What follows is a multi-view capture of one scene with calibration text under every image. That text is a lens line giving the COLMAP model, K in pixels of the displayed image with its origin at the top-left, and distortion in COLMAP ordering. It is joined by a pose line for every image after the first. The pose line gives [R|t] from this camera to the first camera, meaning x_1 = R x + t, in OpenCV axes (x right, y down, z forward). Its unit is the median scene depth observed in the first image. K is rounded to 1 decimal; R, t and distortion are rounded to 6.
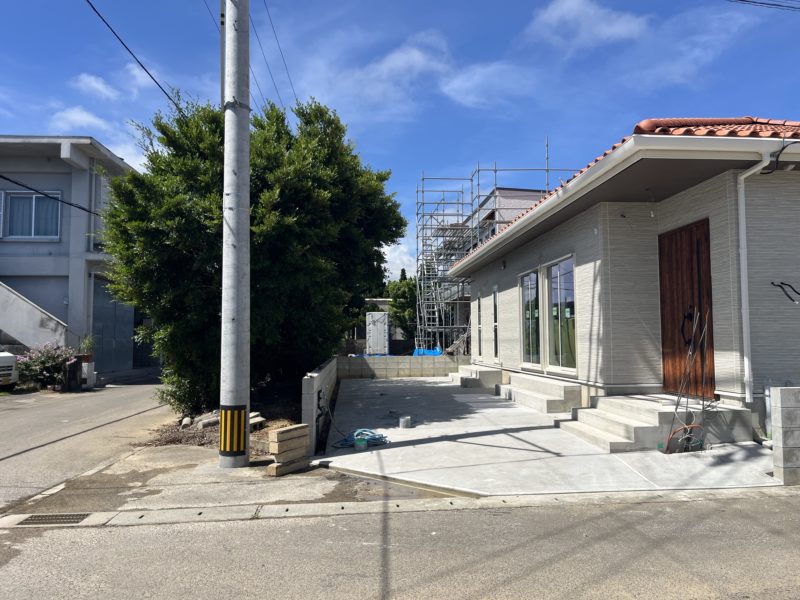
lens RADIAL K [[606.5, 0, 400.0], [0, 606.5, 300.0], [0, 0, 1]] dist [0.049812, -0.071107]
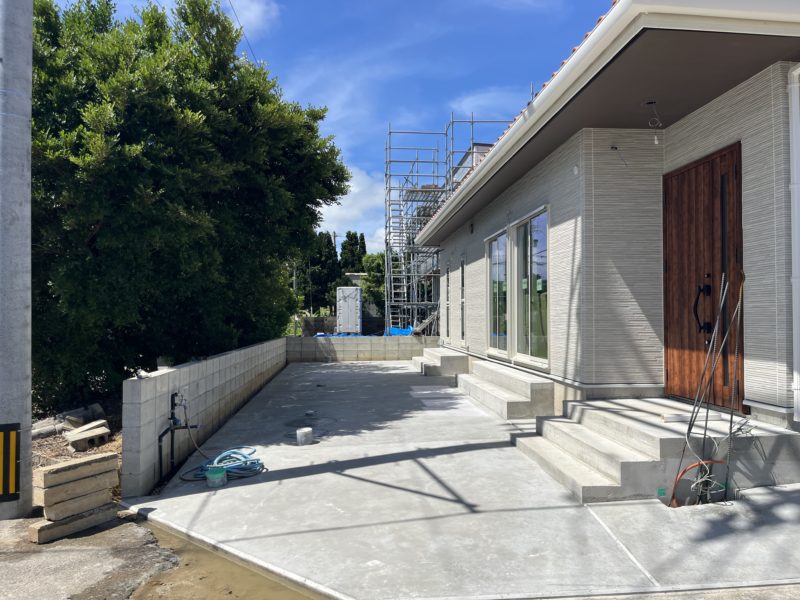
lens RADIAL K [[602.9, 0, 391.6], [0, 602.9, 303.5], [0, 0, 1]] dist [0.042793, -0.074339]
pose [[0.999952, 0.003436, -0.009171, 0.118572], [-0.003018, 0.998973, 0.045210, 0.012207], [0.009317, -0.045180, 0.998935, 0.296920]]
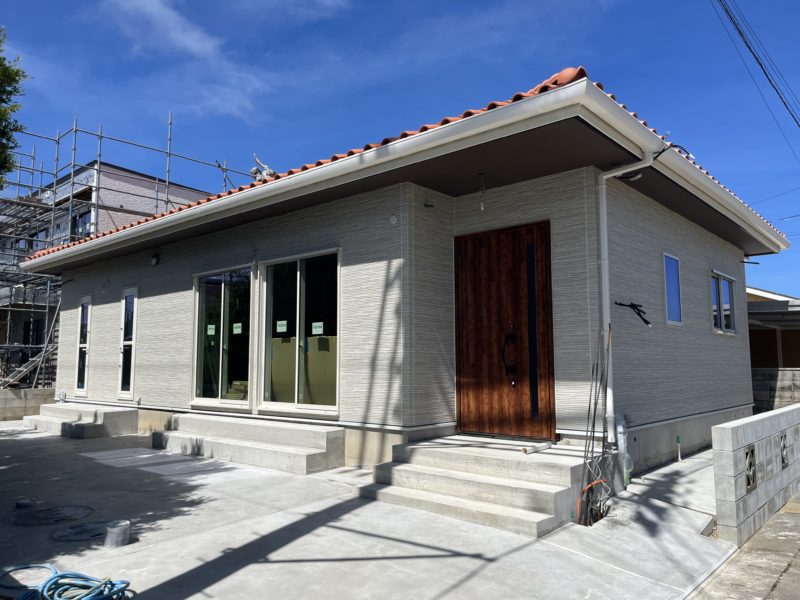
lens RADIAL K [[606.5, 0, 400.0], [0, 606.5, 300.0], [0, 0, 1]] dist [0.049812, -0.071107]
pose [[0.719050, 0.080746, 0.690251, -0.186784], [-0.051267, 0.996684, -0.063187, 0.033289], [-0.693065, 0.010047, 0.720805, 0.489250]]
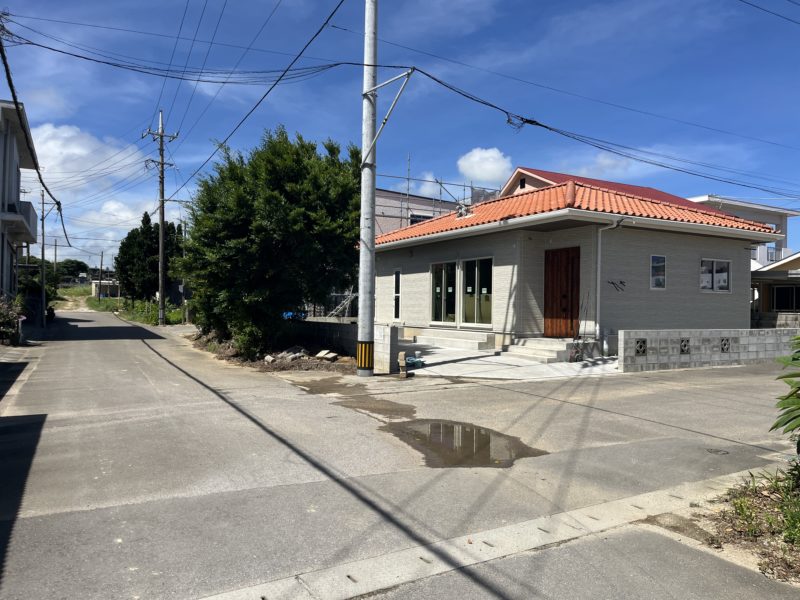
lens RADIAL K [[606.5, 0, 400.0], [0, 606.5, 300.0], [0, 0, 1]] dist [0.049812, -0.071107]
pose [[0.907521, 0.025754, 0.419216, -0.747389], [-0.049183, 0.997768, 0.045175, -0.020933], [-0.417116, -0.061616, 0.906762, -0.483213]]
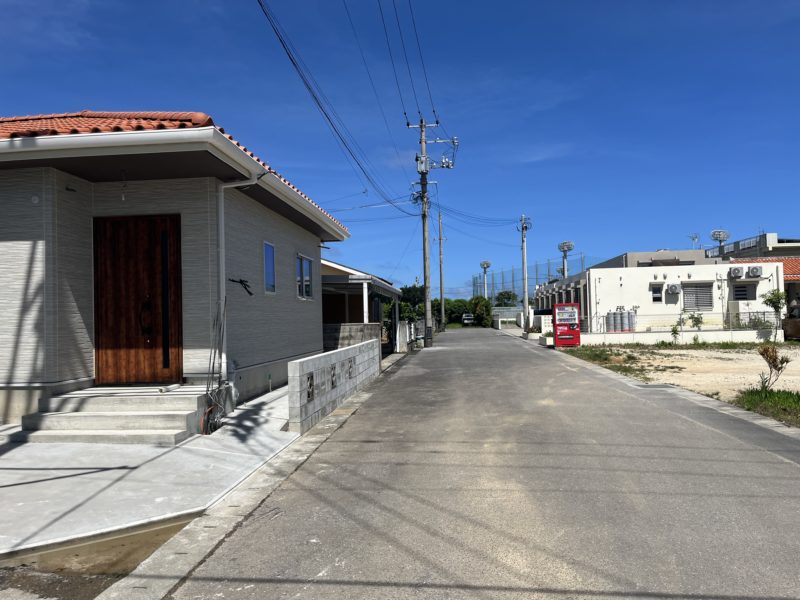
lens RADIAL K [[606.5, 0, 400.0], [0, 606.5, 300.0], [0, 0, 1]] dist [0.049812, -0.071107]
pose [[0.178130, 0.034185, 0.983413, -0.425979], [-0.042303, 0.998738, -0.027055, 0.025941], [-0.983097, -0.036782, 0.179351, 0.382065]]
